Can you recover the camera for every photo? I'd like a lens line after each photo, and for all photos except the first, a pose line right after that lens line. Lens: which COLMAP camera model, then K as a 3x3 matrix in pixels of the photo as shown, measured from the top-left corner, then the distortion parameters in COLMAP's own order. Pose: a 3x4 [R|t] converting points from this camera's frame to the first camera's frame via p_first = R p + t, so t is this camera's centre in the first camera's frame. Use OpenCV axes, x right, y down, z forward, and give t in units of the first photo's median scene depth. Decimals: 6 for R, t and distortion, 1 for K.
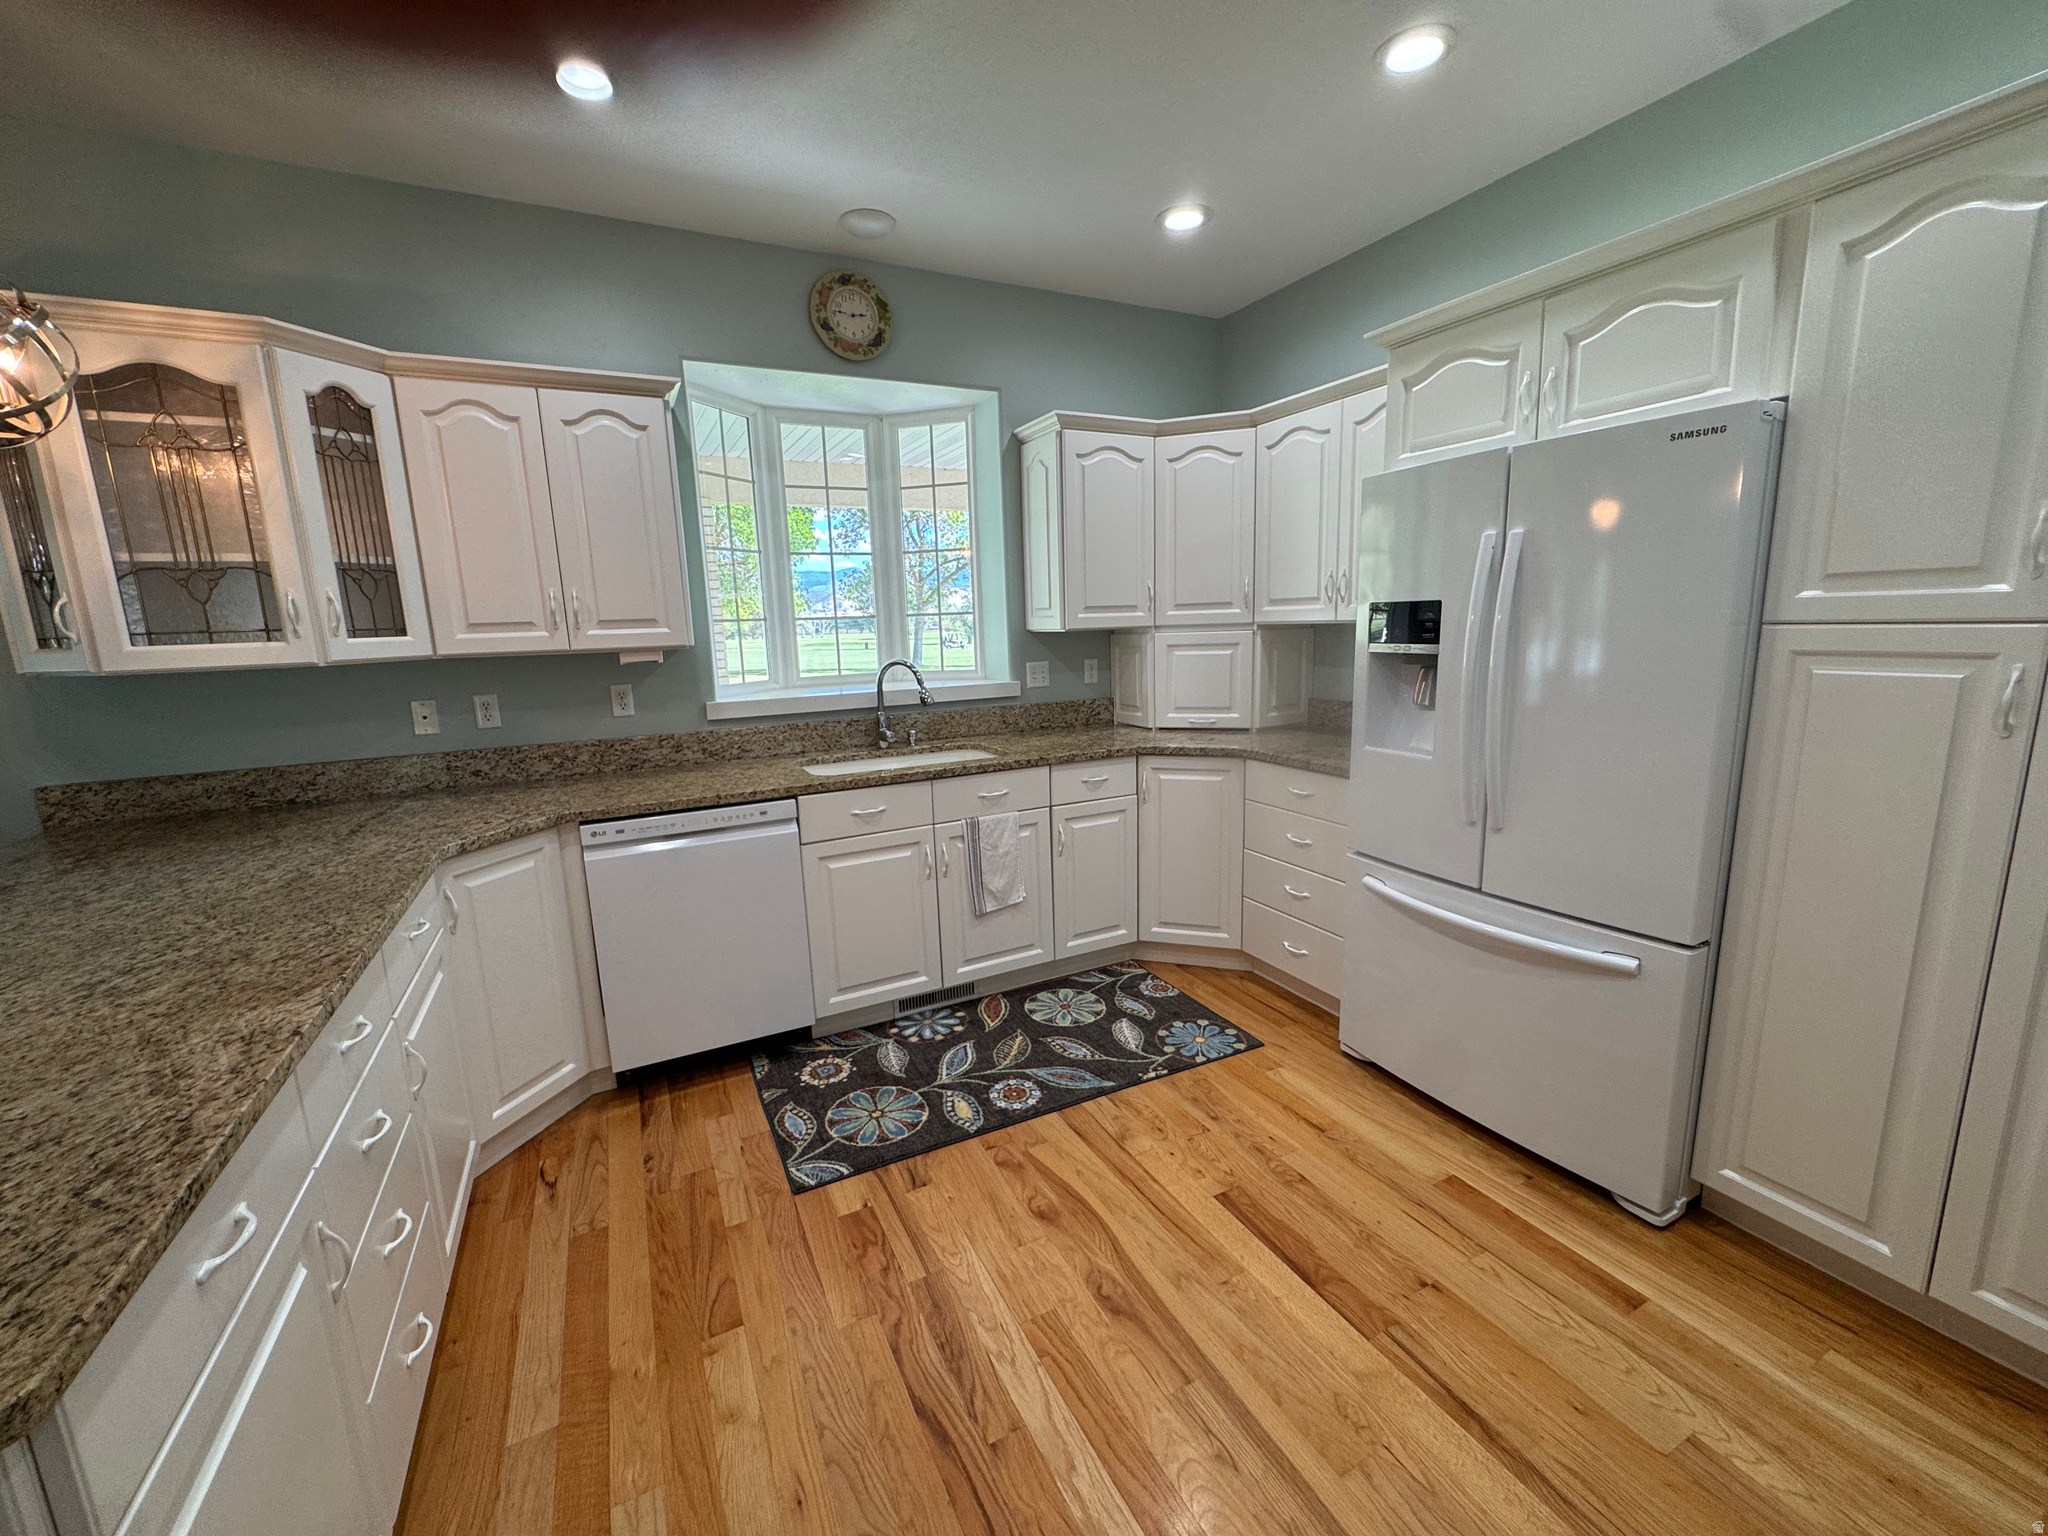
lens RADIAL K [[814.5, 0, 1023.7], [0, 814.5, 769.0], [0, 0, 1]] dist [-0.006029, 0.000709]
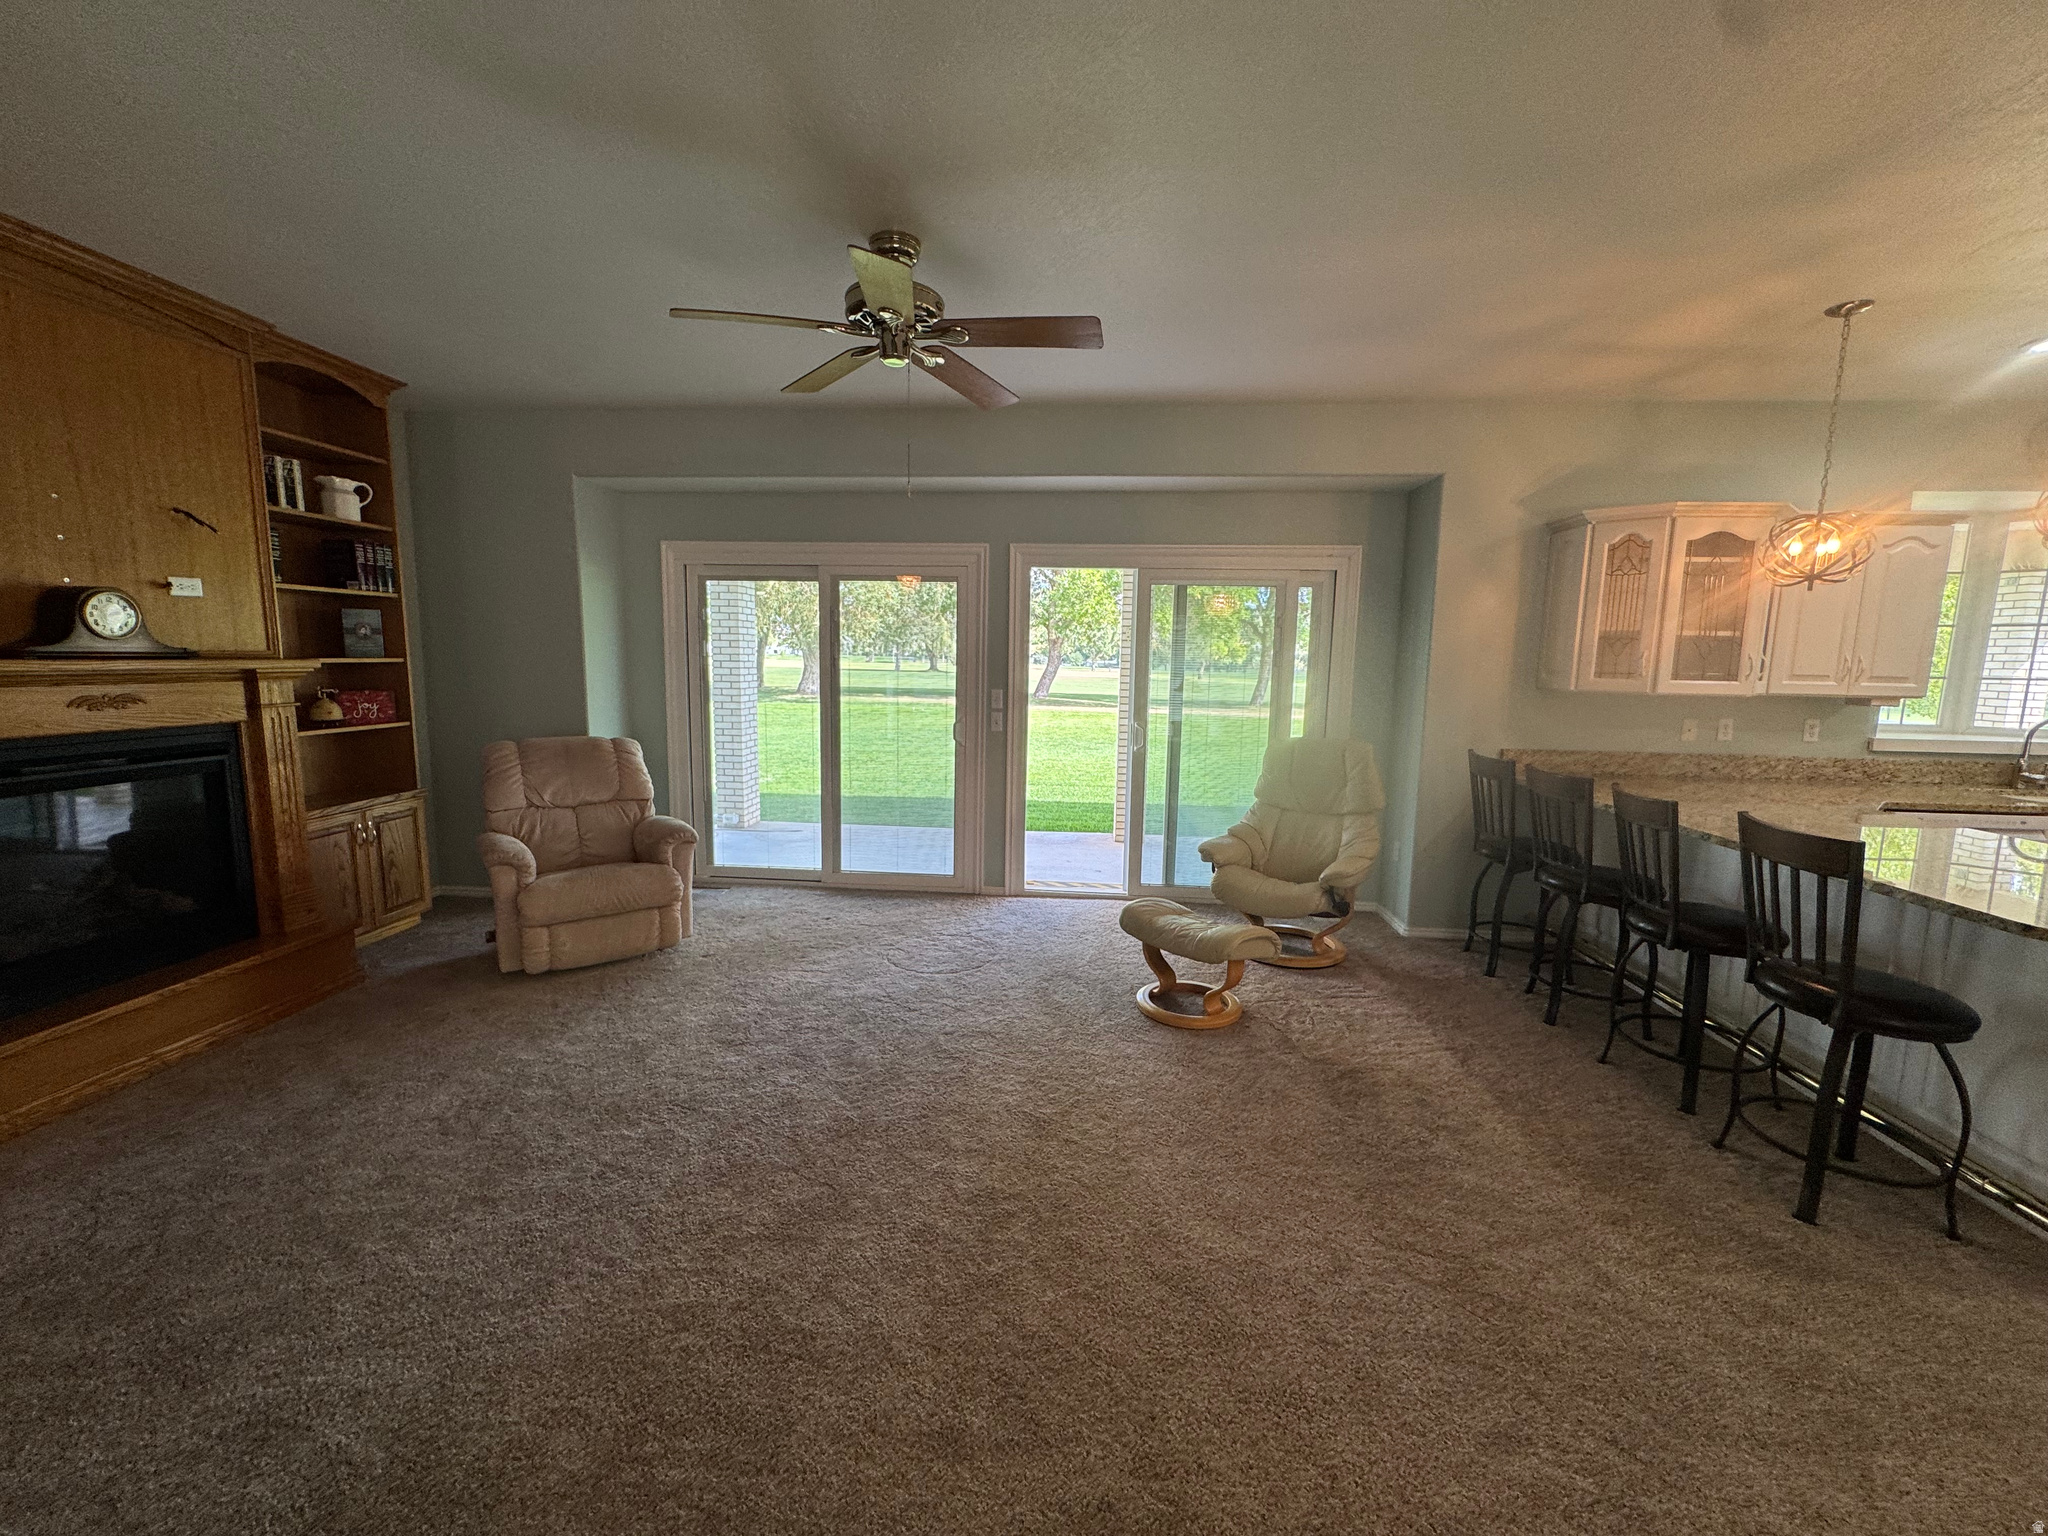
lens RADIAL K [[814.5, 0, 1022.6], [0, 814.5, 765.1], [0, 0, 1]] dist [-0.006029, 0.000709]
pose [[0.851573, 0.117379, -0.510926, -1.307696], [-0.137490, 0.990502, -0.001603, 0.231722], [0.505885, 0.071613, 0.859623, -1.256395]]
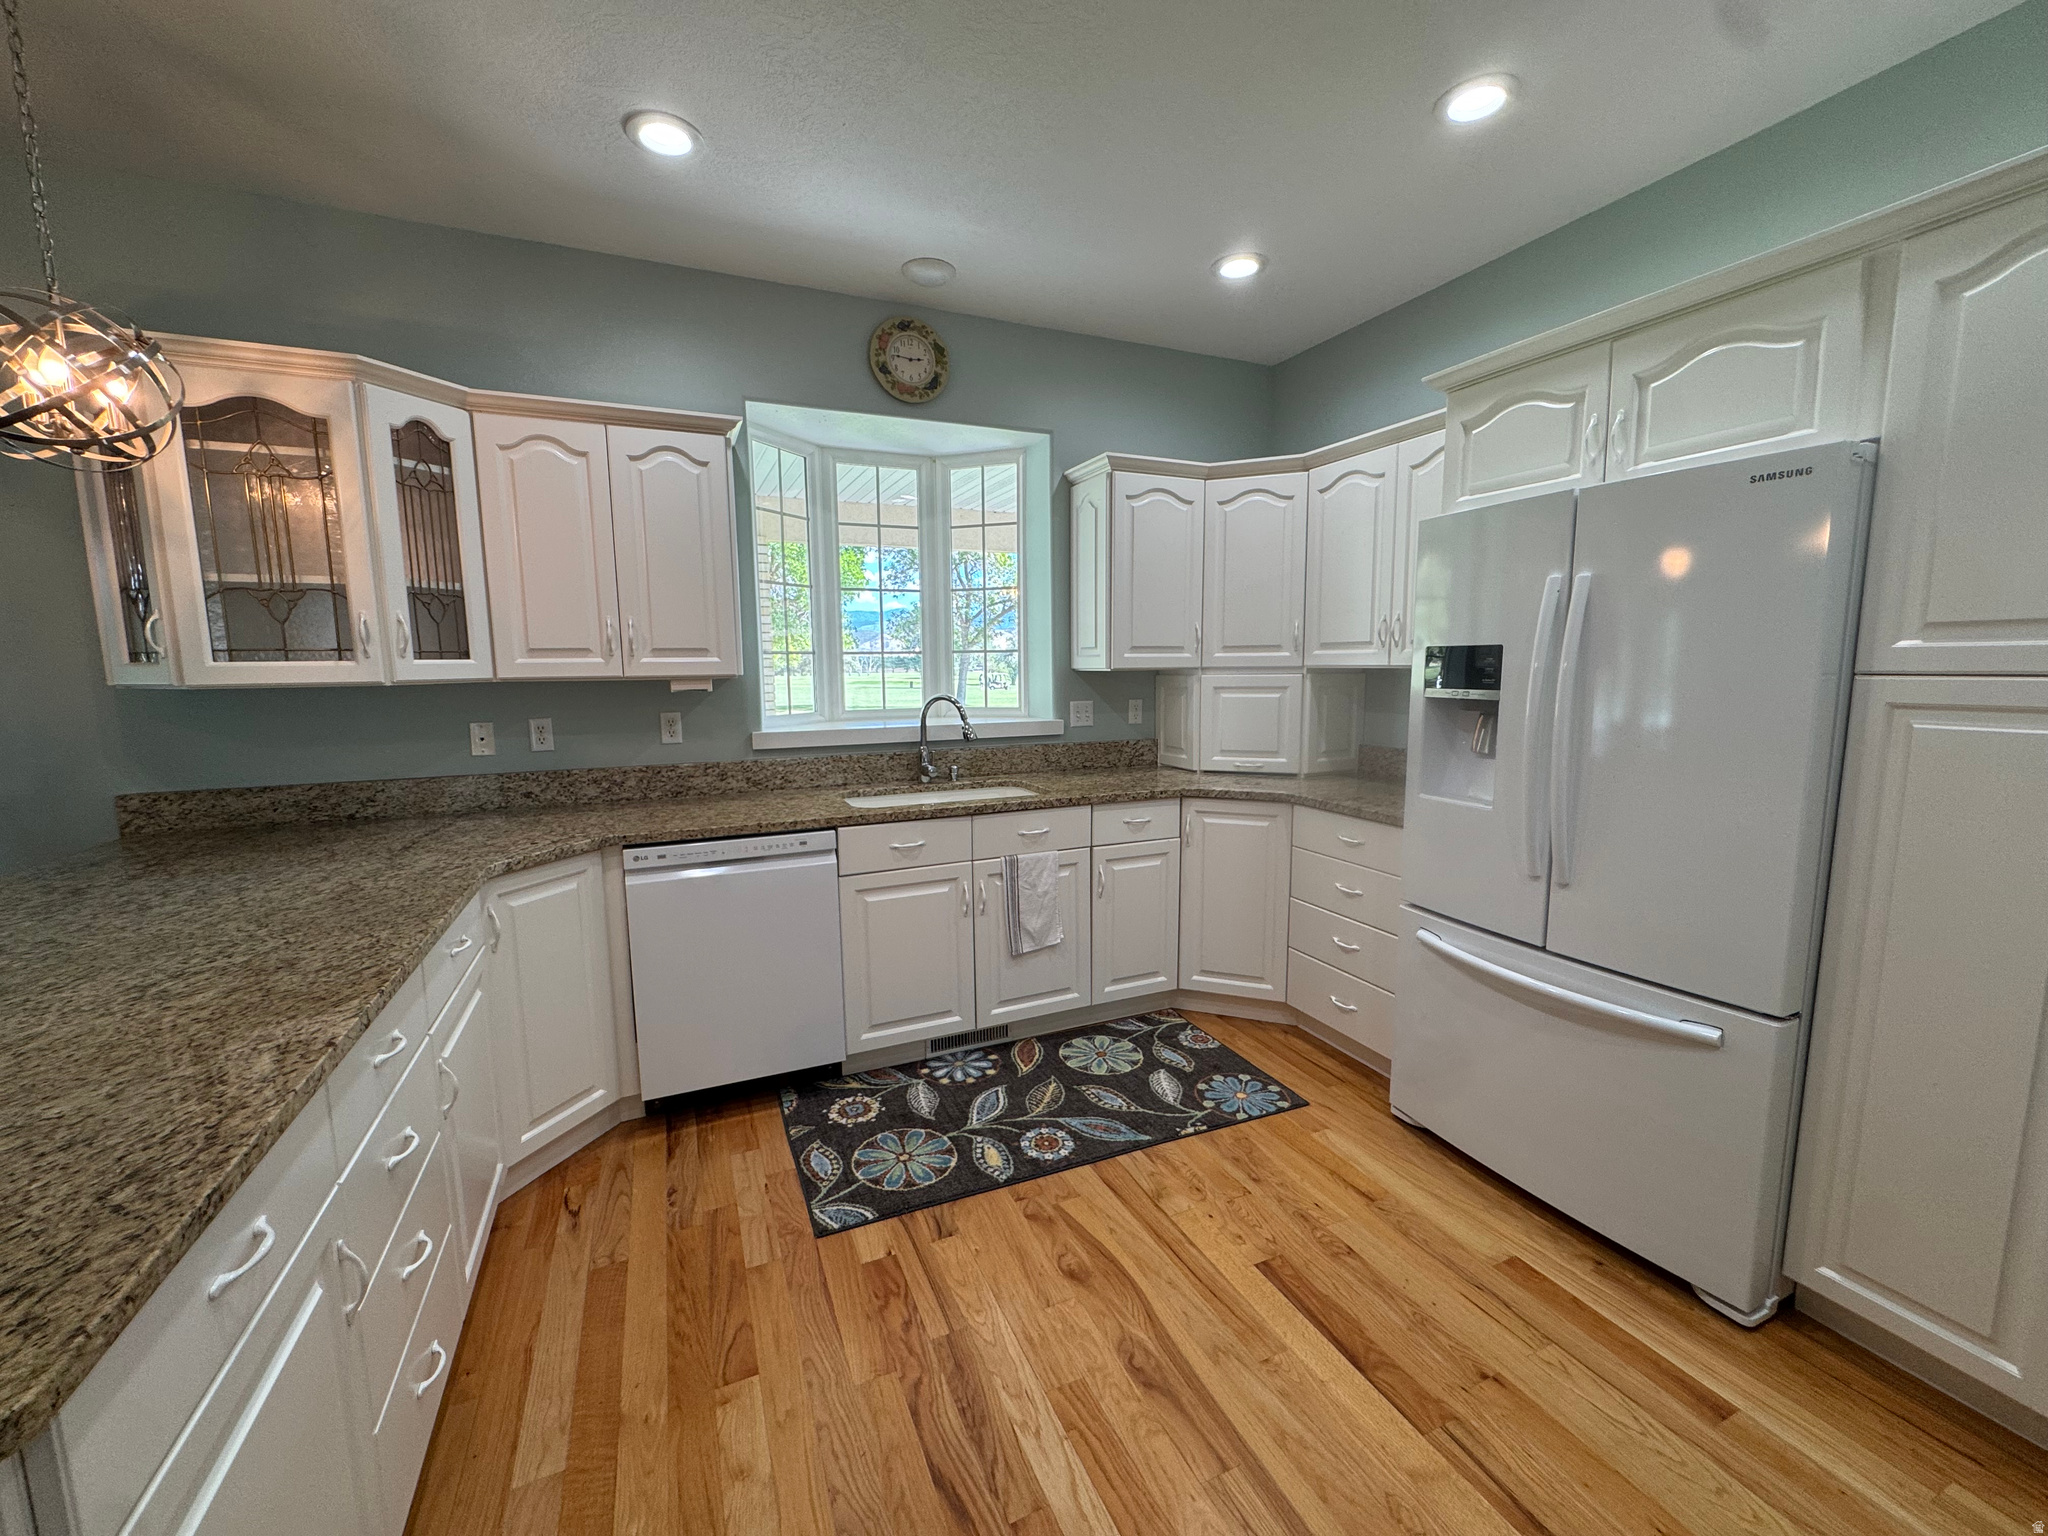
lens RADIAL K [[814.5, 0, 1023.0], [0, 814.5, 769.0], [0, 0, 1]] dist [-0.006029, 0.000709]
pose [[0.998328, 0.028152, -0.050489, -0.003368], [-0.030694, 0.998263, -0.050297, 0.006430], [0.048985, 0.051763, 0.997457, 0.015681]]
